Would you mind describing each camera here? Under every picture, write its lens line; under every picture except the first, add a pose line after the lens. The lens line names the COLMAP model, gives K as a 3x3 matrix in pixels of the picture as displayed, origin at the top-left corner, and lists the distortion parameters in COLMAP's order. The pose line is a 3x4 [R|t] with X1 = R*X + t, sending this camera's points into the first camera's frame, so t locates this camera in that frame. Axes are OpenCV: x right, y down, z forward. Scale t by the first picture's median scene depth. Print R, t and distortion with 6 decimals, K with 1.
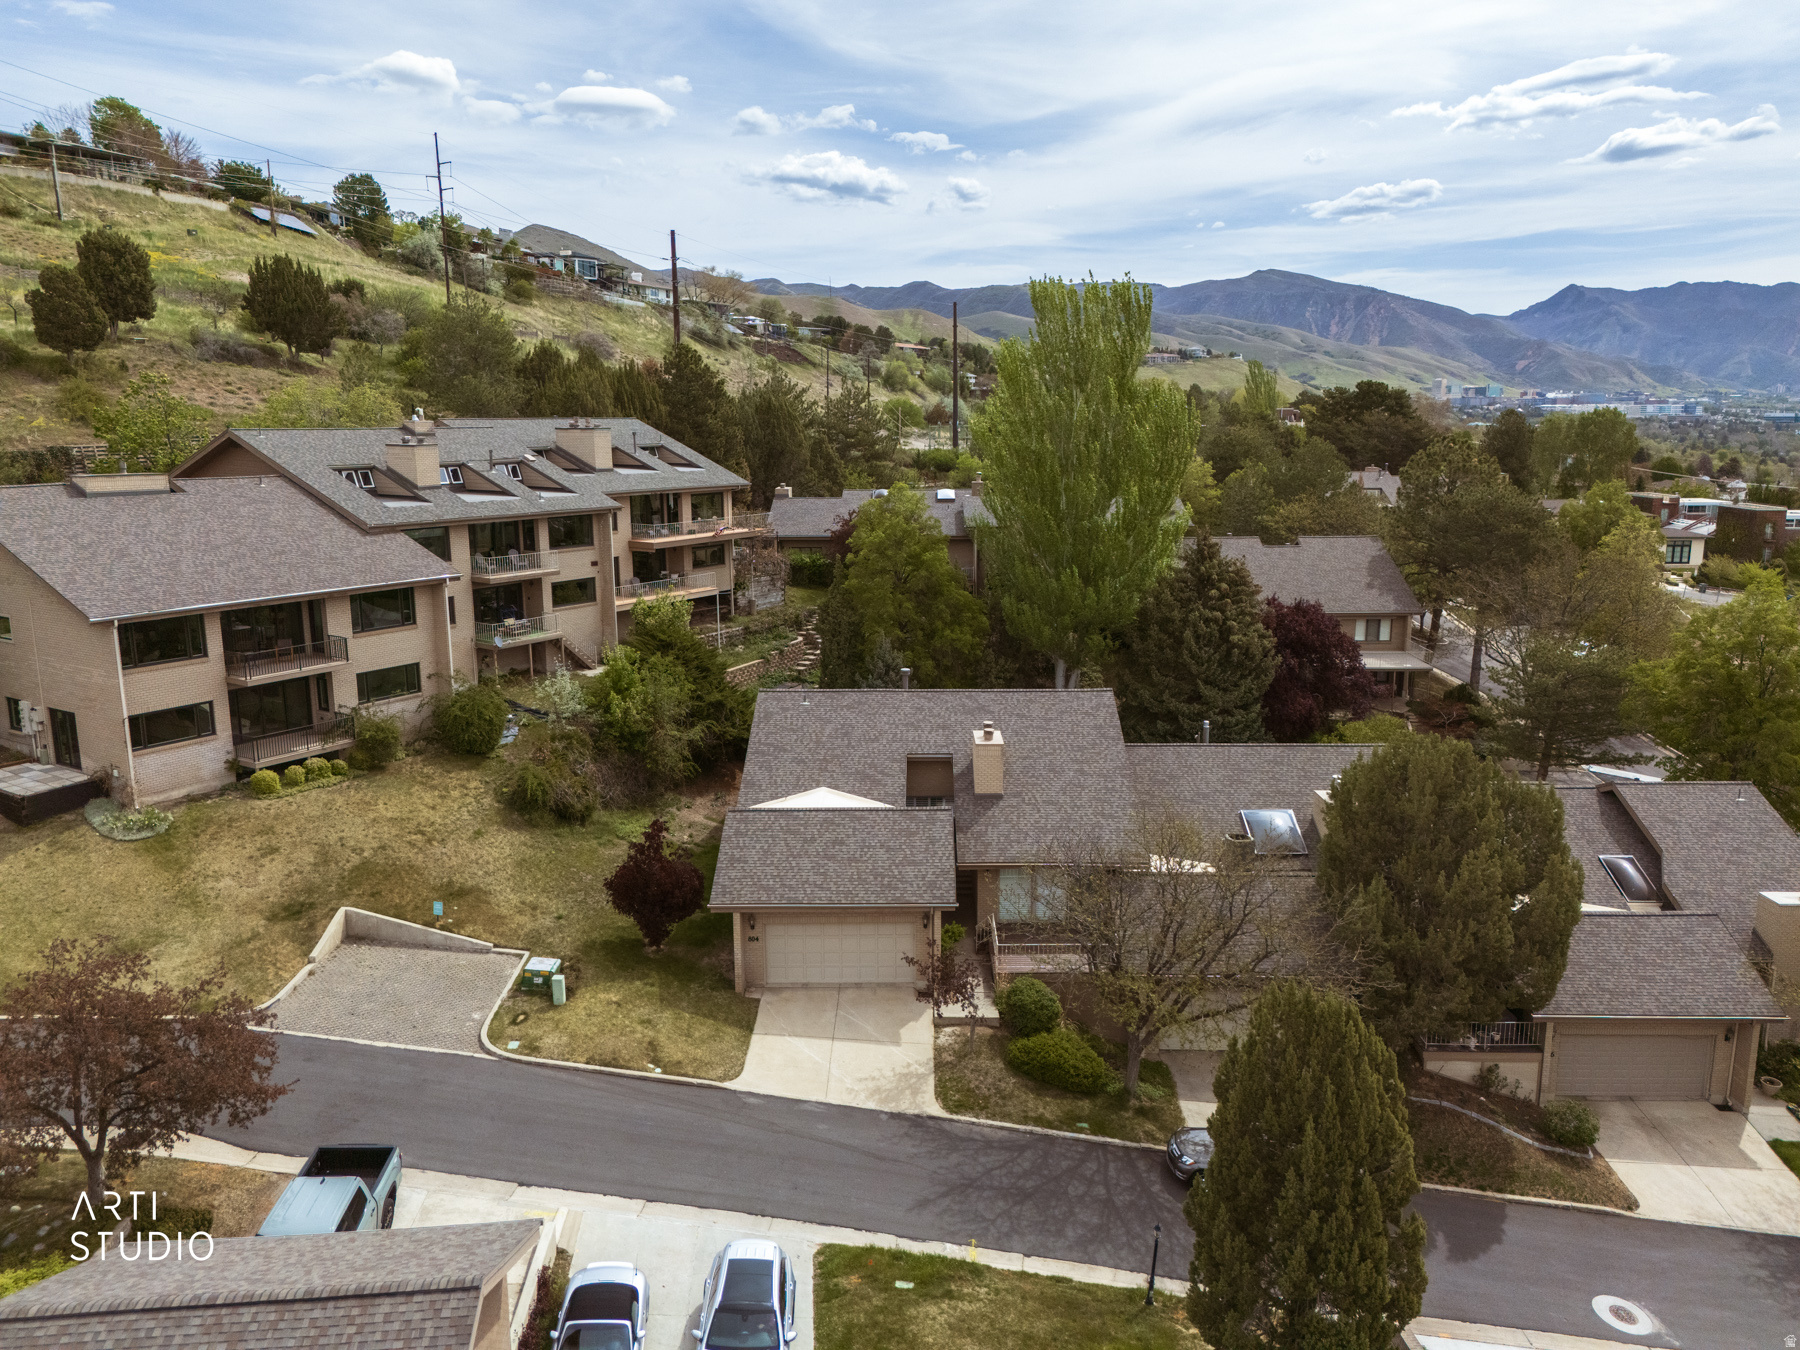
lens RADIAL K [[1322.3, 0, 904.8], [0, 1322.3, 674.5], [0, 0, 1]] dist [0.067589, -0.057874]
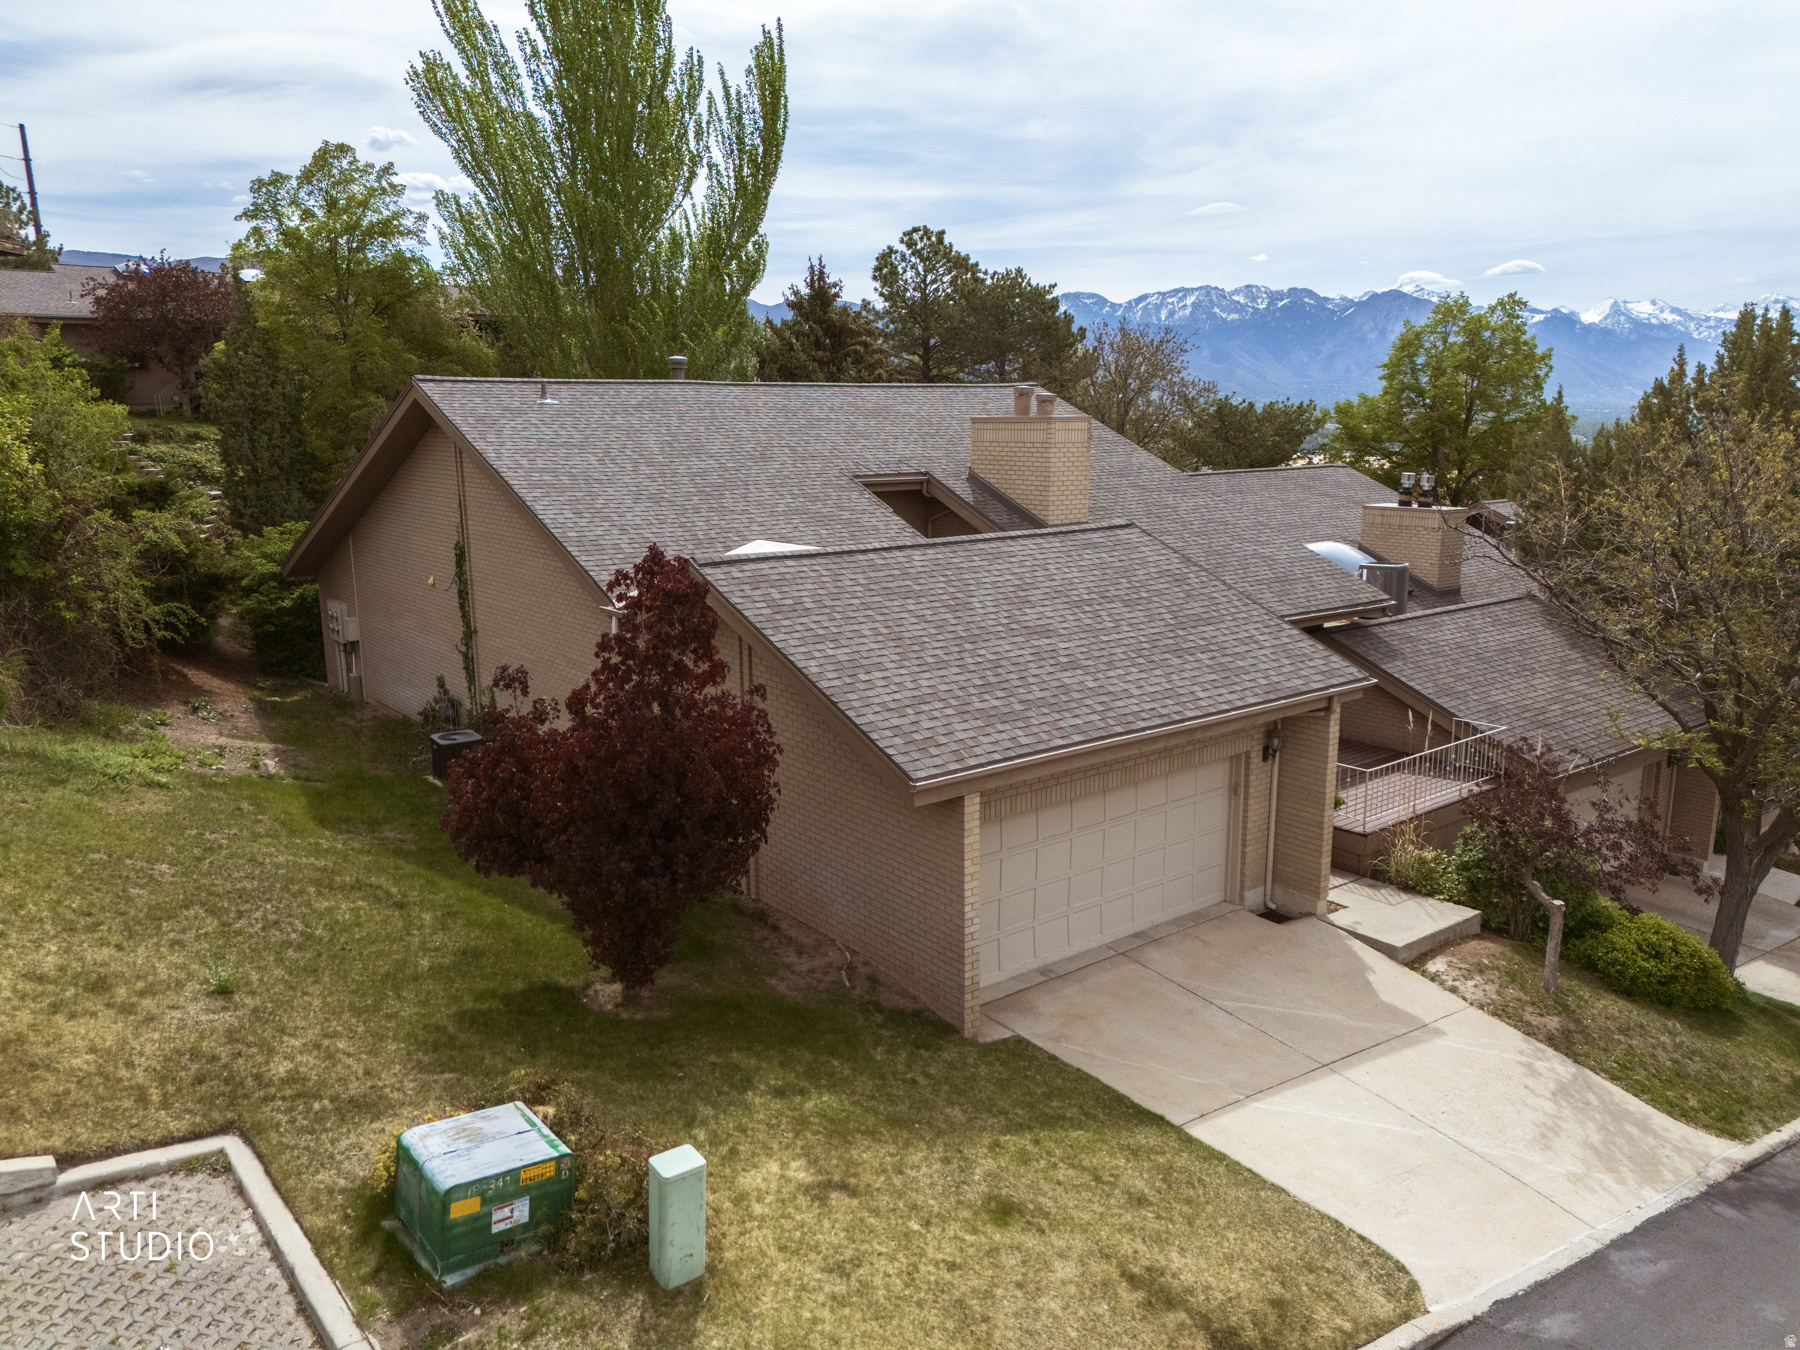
lens RADIAL K [[1322.3, 0, 906.7], [0, 1322.3, 680.0], [0, 0, 1]] dist [0.067589, -0.057874]
pose [[0.776367, -0.128127, 0.617121, -0.296040], [0.123487, 0.991065, 0.050413, 0.116923], [-0.618066, 0.037068, 0.785252, 0.661223]]
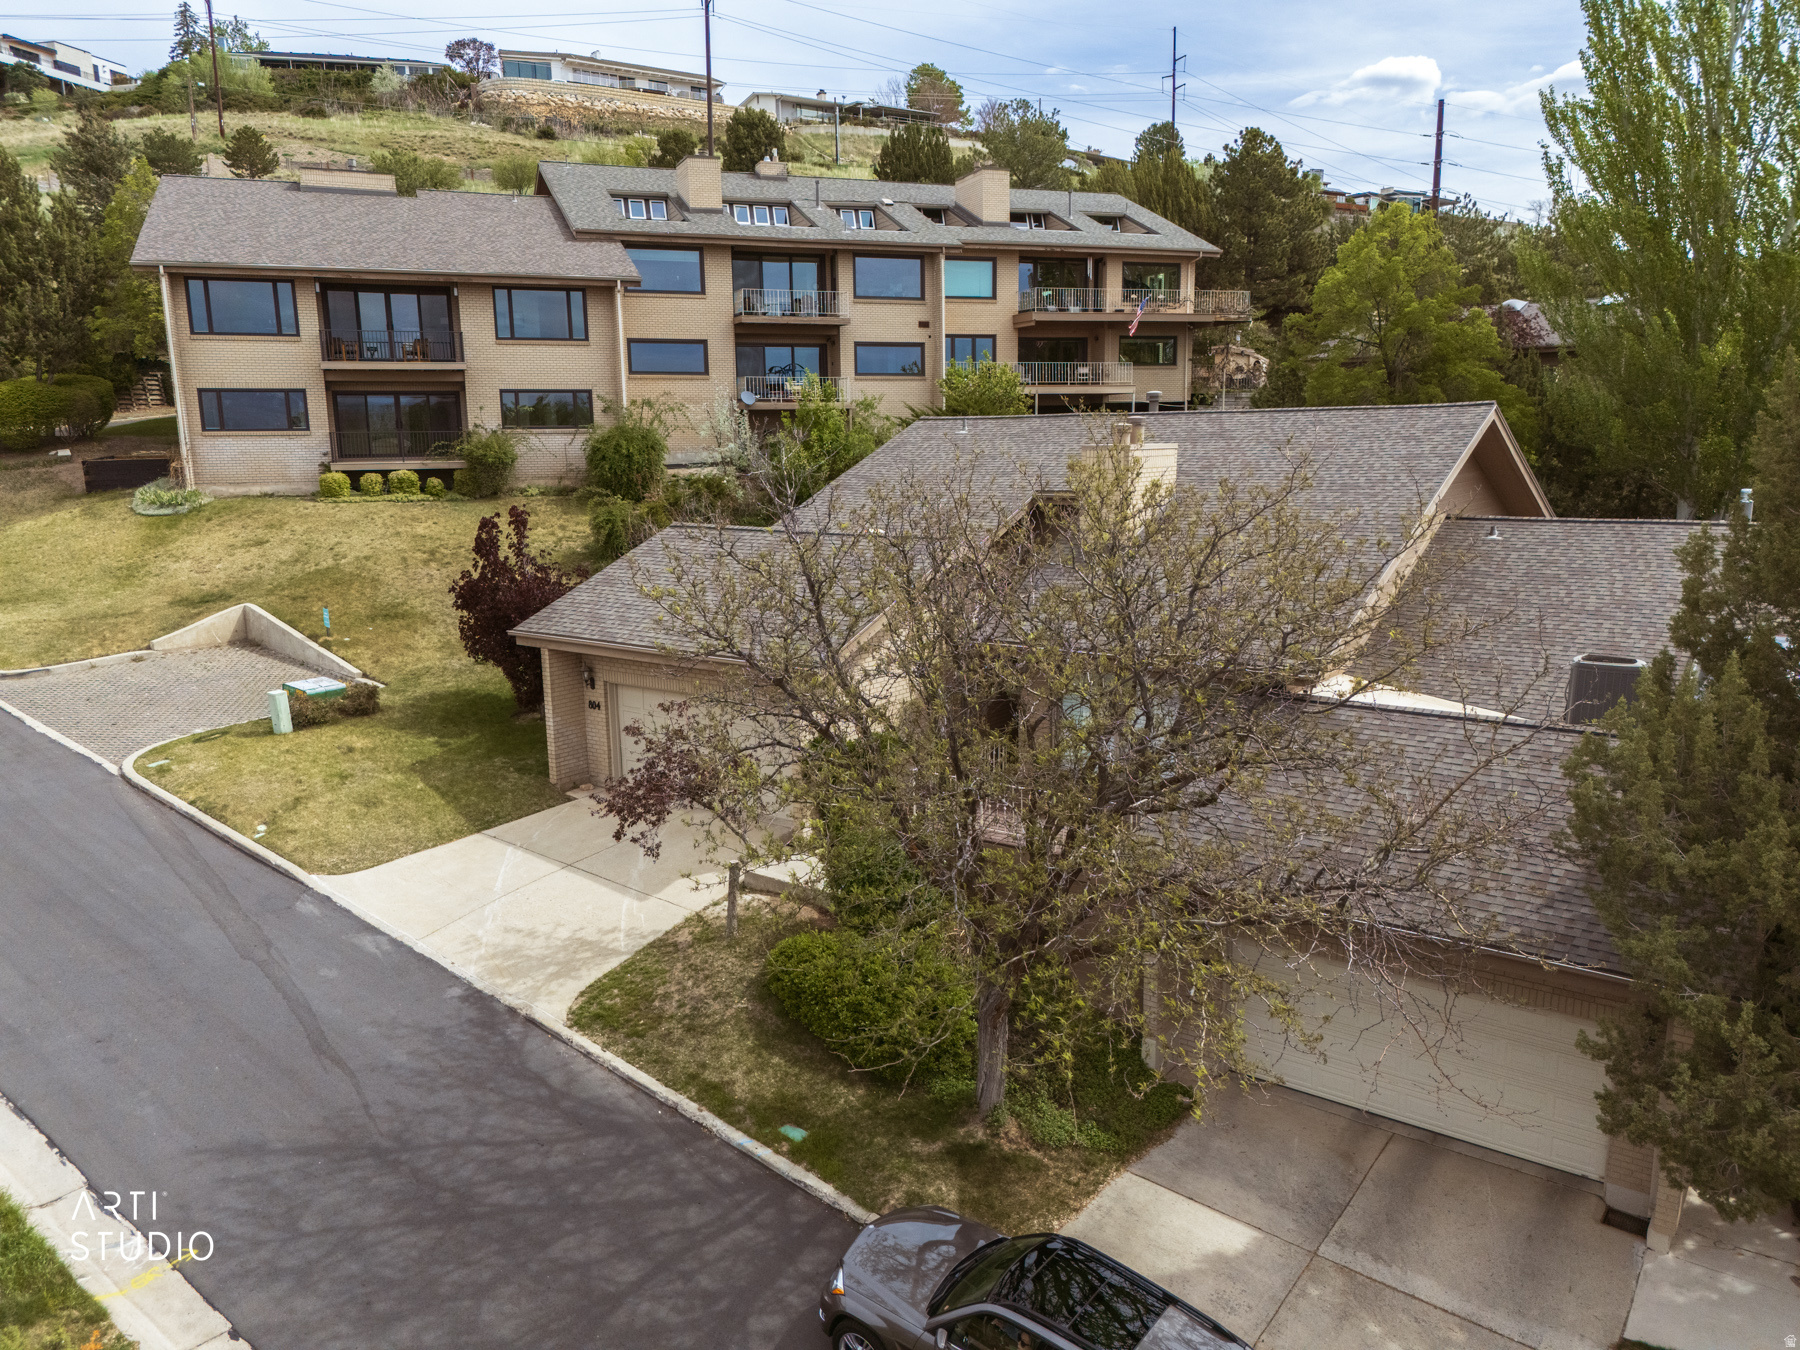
lens RADIAL K [[1322.3, 0, 904.6], [0, 1322.3, 682.2], [0, 0, 1]] dist [0.067589, -0.057874]
pose [[0.805183, 0.103586, -0.583910, 0.319571], [-0.104574, 0.993998, 0.032133, 0.138867], [0.583733, 0.035189, 0.811182, 0.528636]]
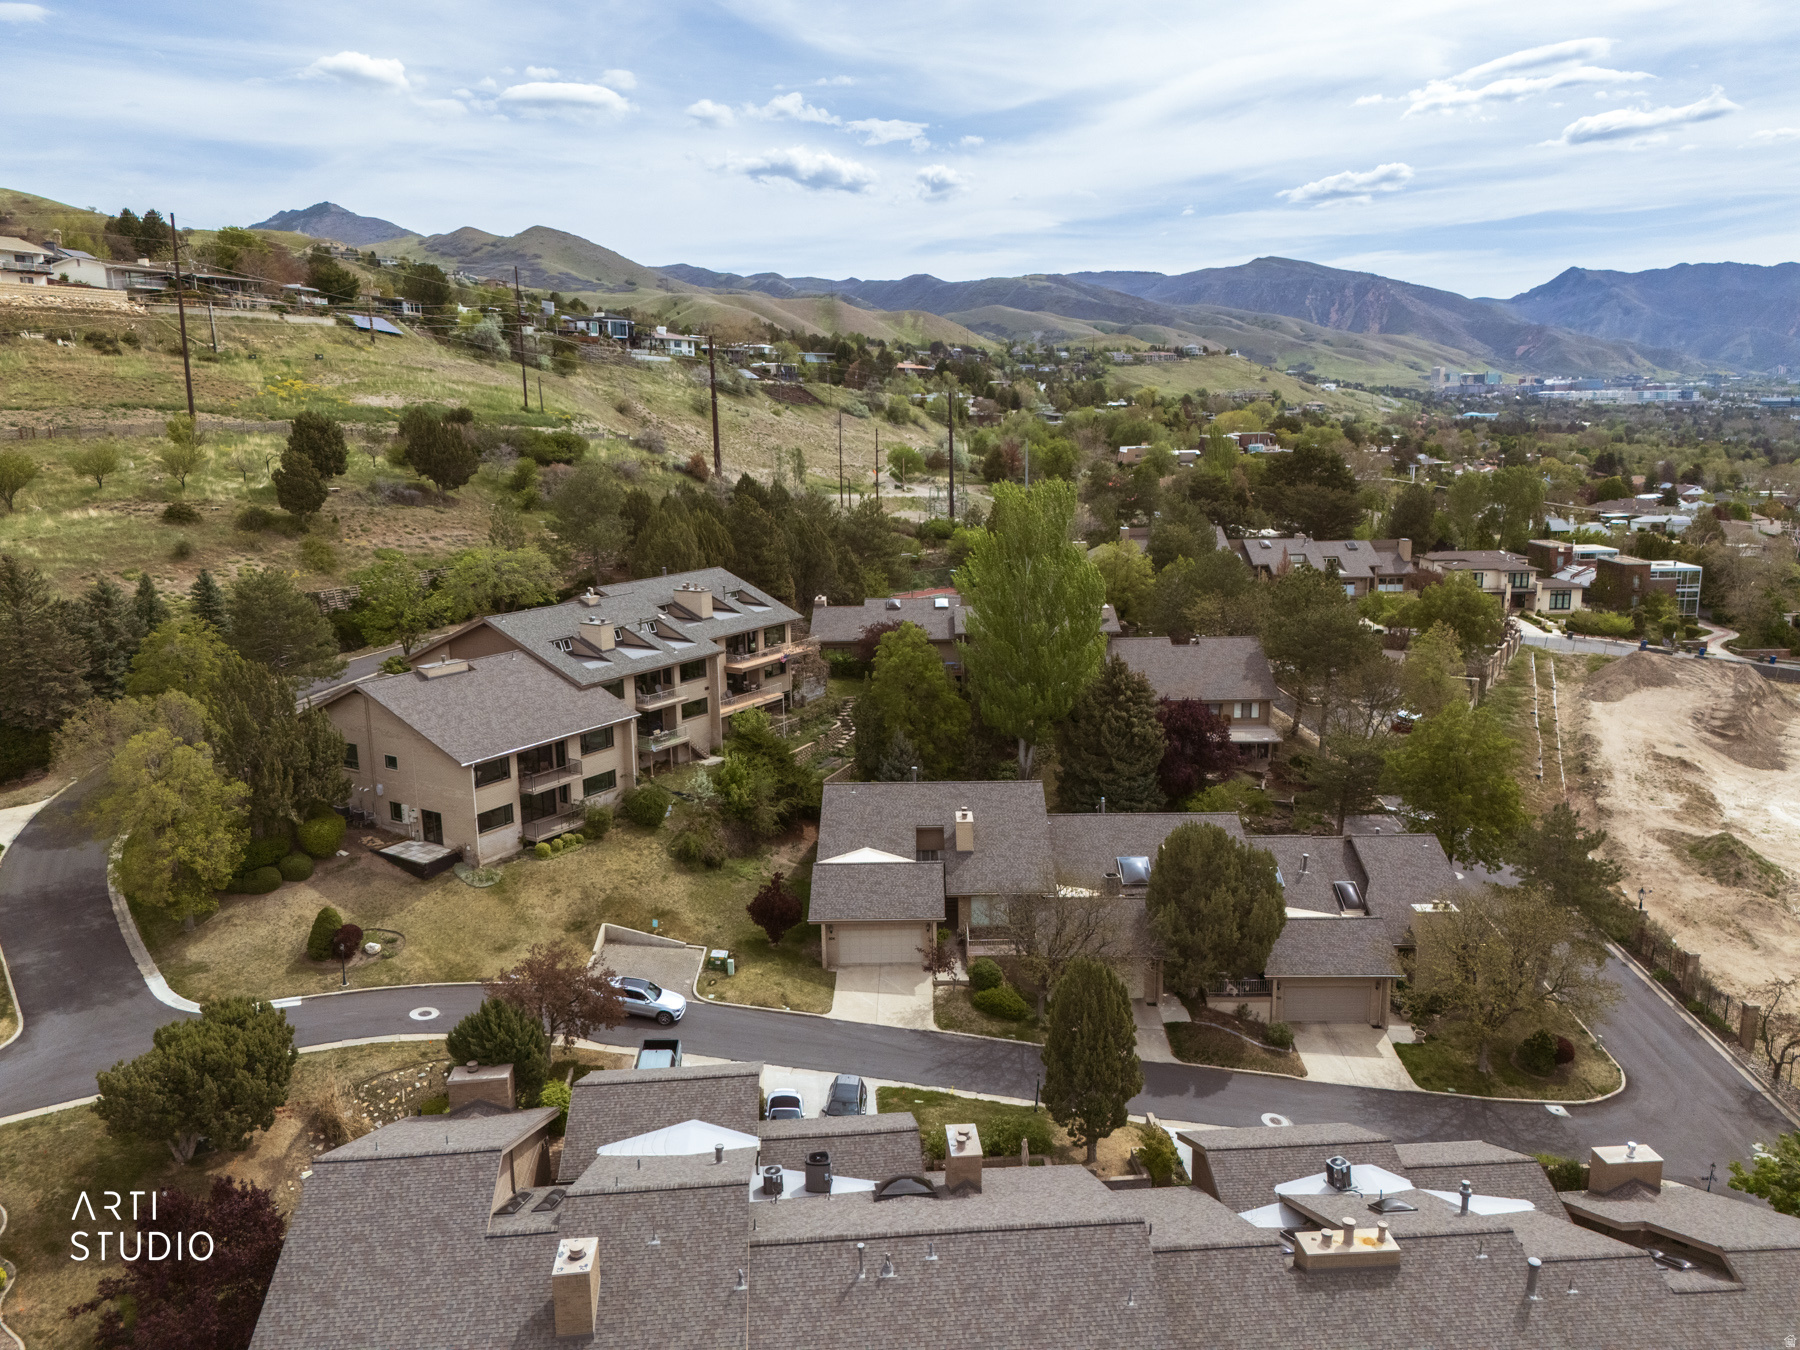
lens RADIAL K [[1322.3, 0, 904.0], [0, 1322.3, 675.1], [0, 0, 1]] dist [0.067589, -0.057874]
pose [[0.999919, -0.012023, -0.004090, -0.004844], [0.012053, 0.999900, 0.007390, -0.150665], [0.004001, -0.007439, 0.999964, -0.703177]]
